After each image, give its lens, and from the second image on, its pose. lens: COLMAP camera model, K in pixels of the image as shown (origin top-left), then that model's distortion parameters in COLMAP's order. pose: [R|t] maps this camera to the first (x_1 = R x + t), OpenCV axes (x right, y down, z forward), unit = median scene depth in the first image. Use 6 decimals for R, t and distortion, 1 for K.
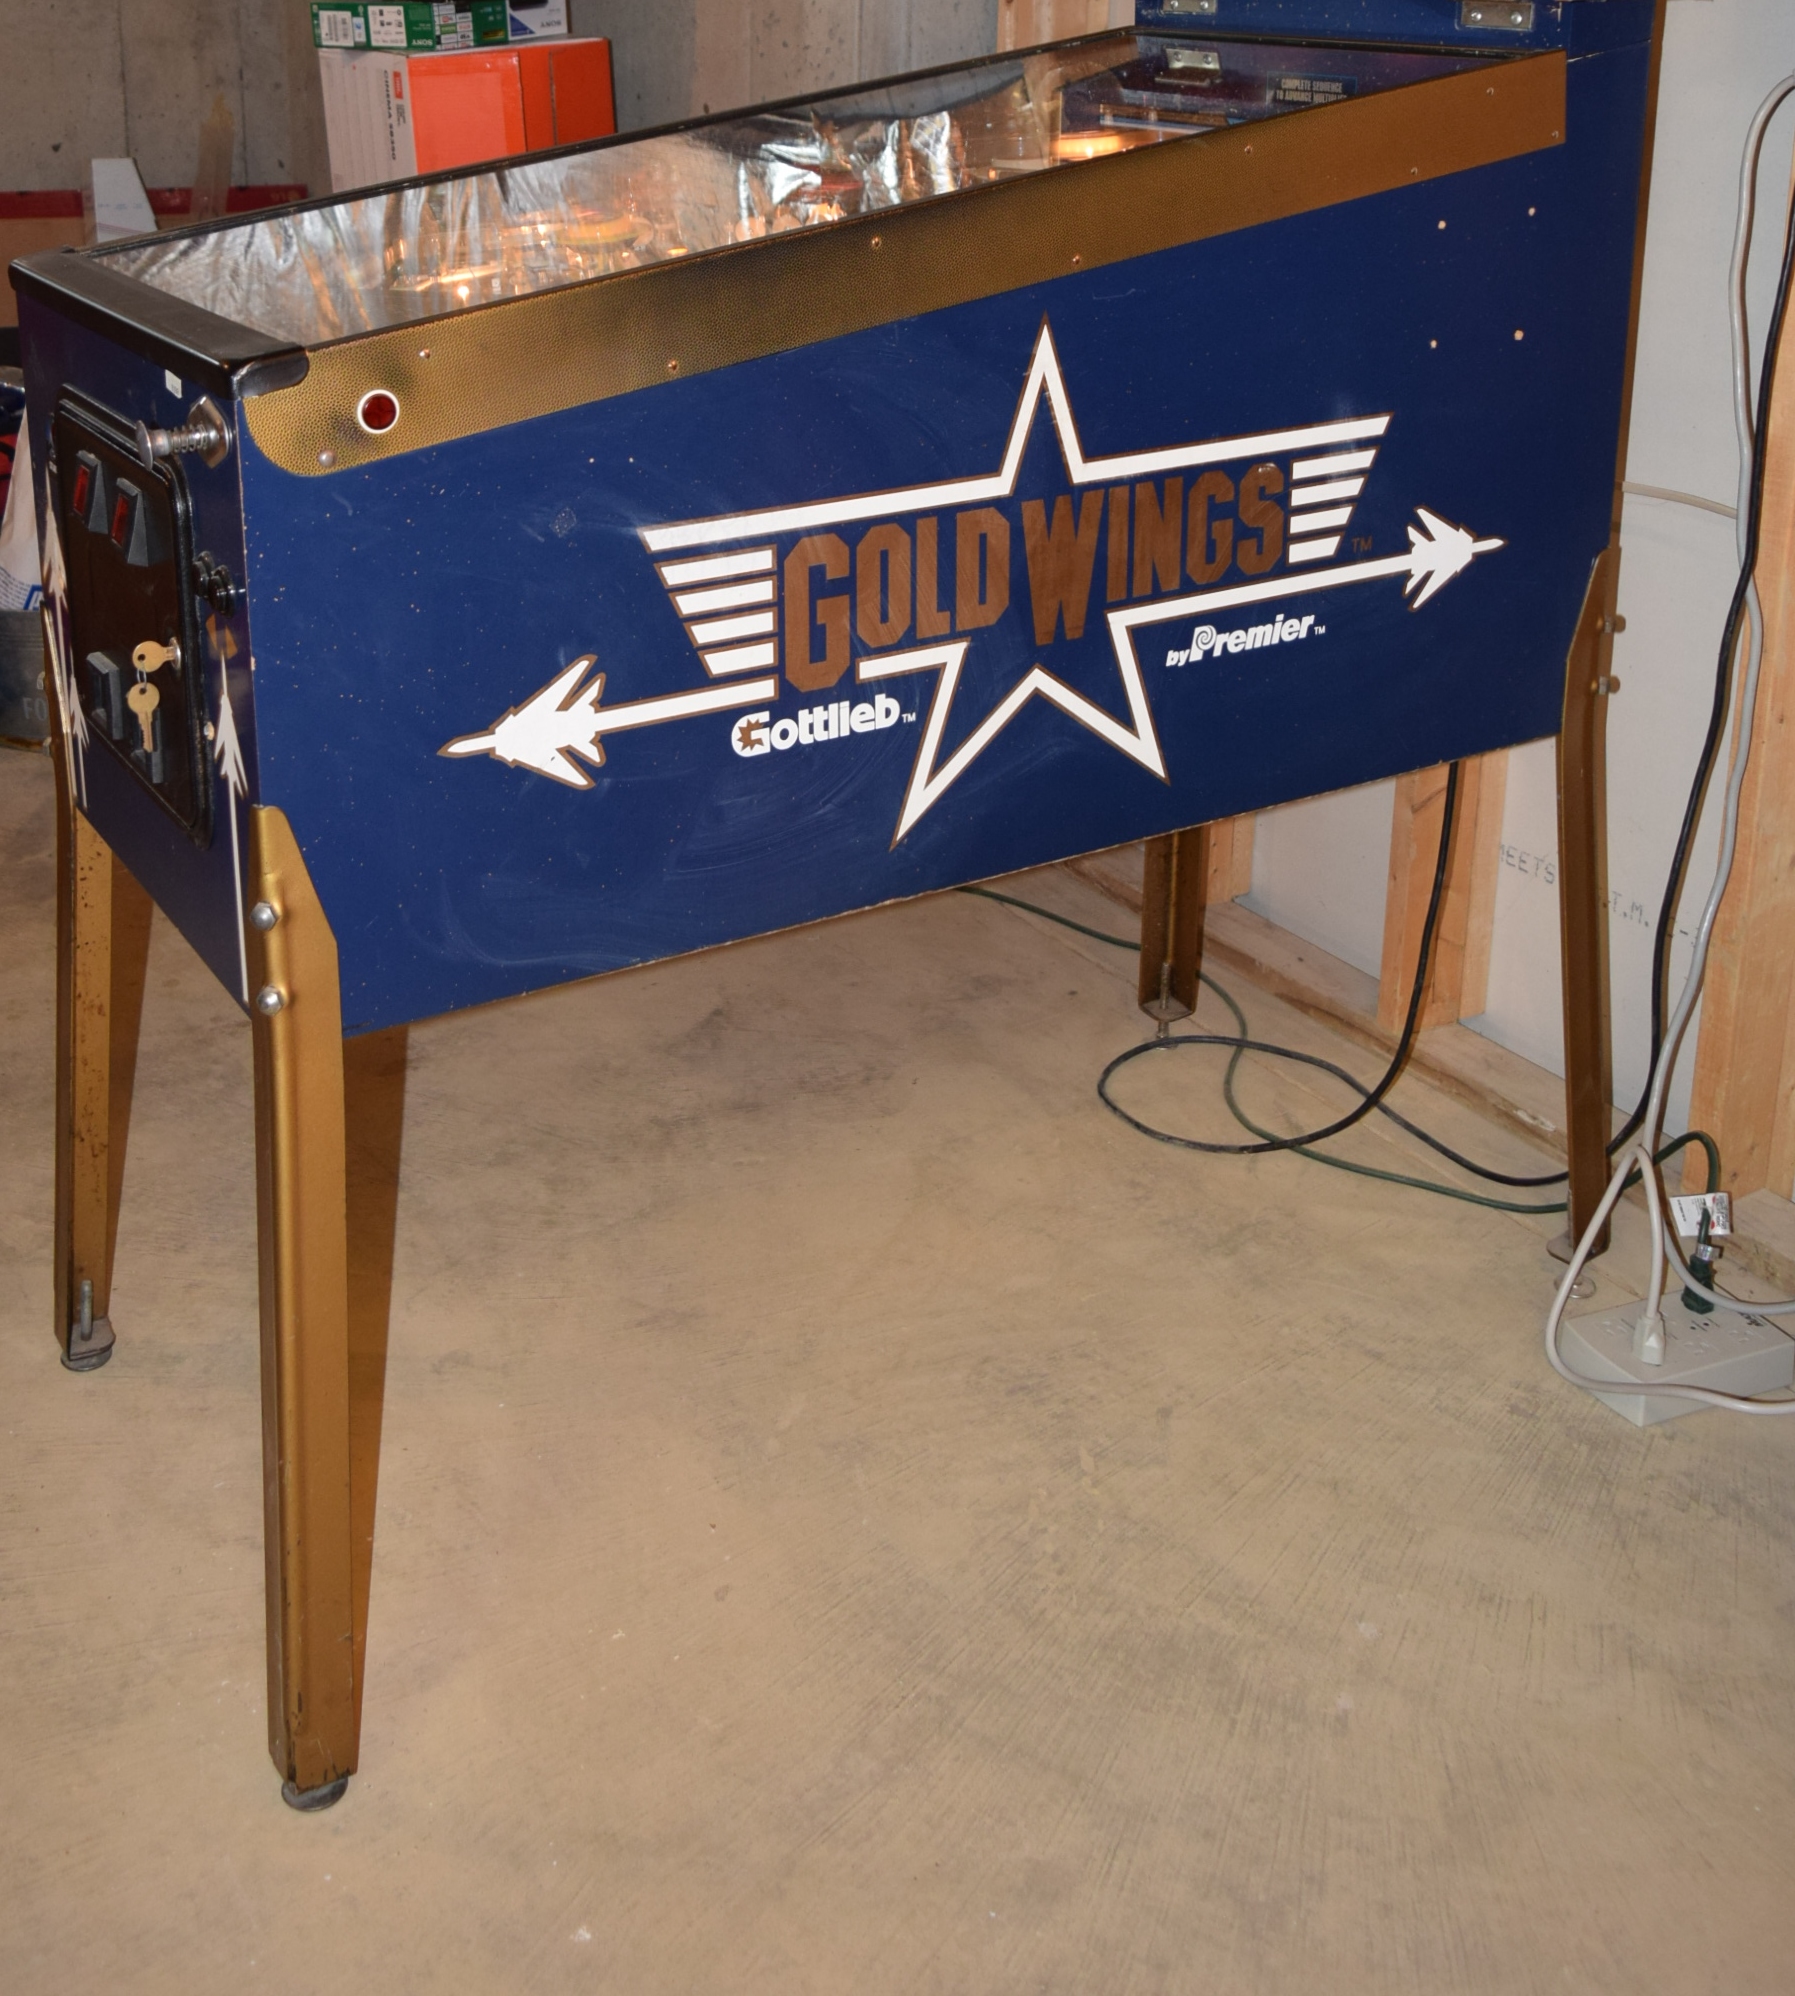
lens RADIAL K [[2335.0, 0, 788.3], [0, 2335.0, 518.0], [0, 0, 1]] dist [-0.027713, 0.008723]
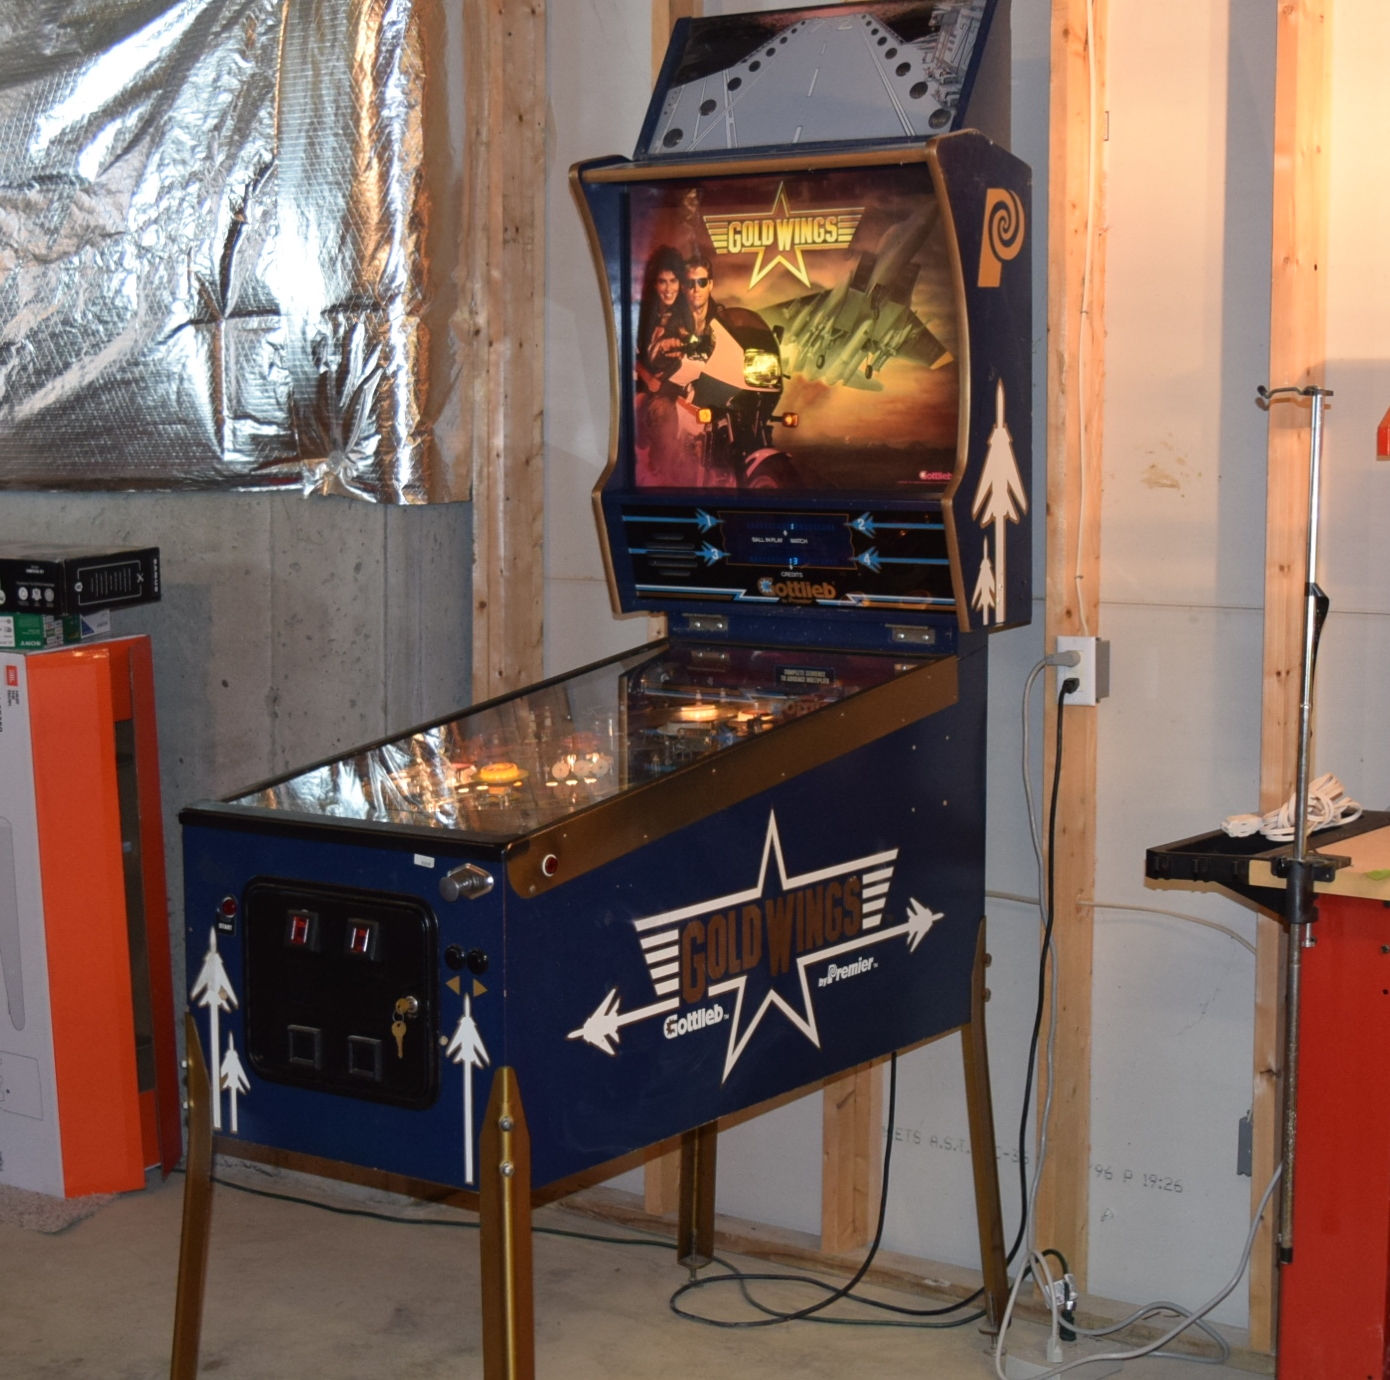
lens RADIAL K [[2620.5, 0, 695.0], [0, 2620.5, 690.0], [0, 0, 1]] dist [-0.033919, -0.030807]
pose [[0.911693, -0.039101, 0.409008, -0.775839], [0.097420, 0.987647, -0.122734, 0.075733], [-0.399156, 0.151741, 0.904239, -0.900311]]
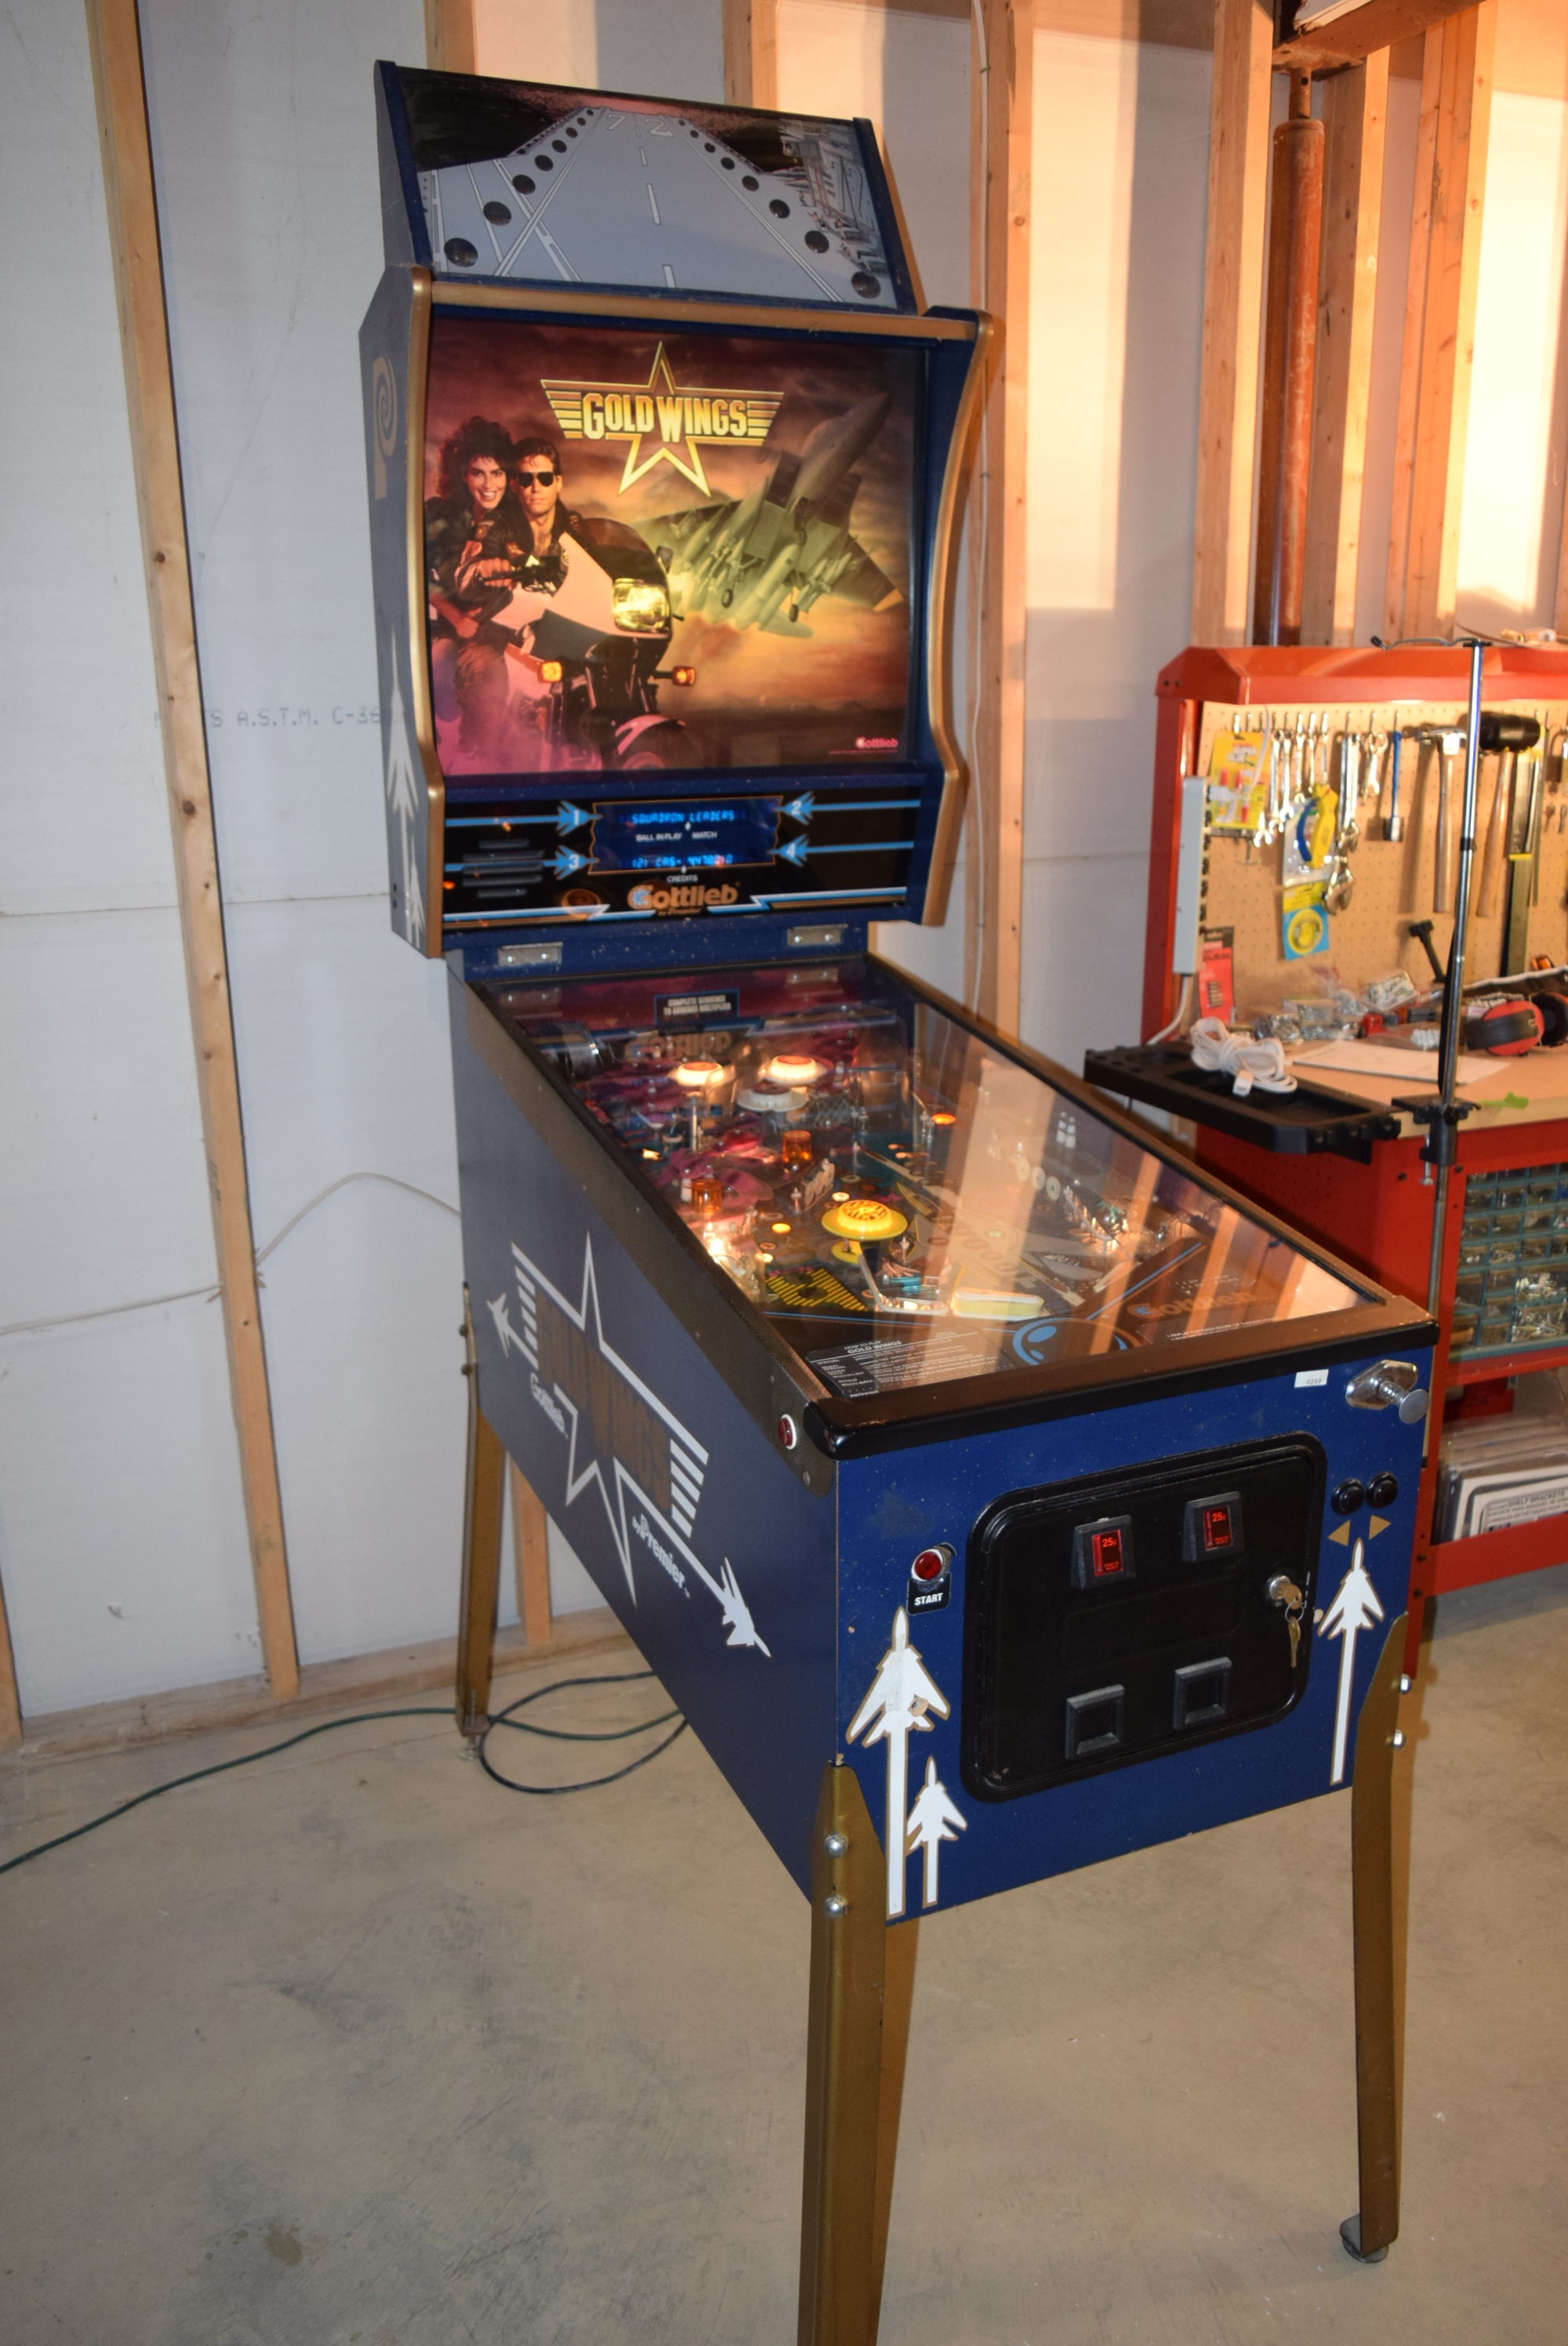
lens RADIAL K [[1823.4, 0, 787.0], [0, 1823.4, 1189.5], [0, 0, 1]] dist [-0.023983, 0.010899]
pose [[0.127253, -0.276011, 0.952693, -1.002087], [0.245961, 0.939283, 0.239272, -0.381036], [-0.960890, 0.203877, 0.187414, 0.871619]]
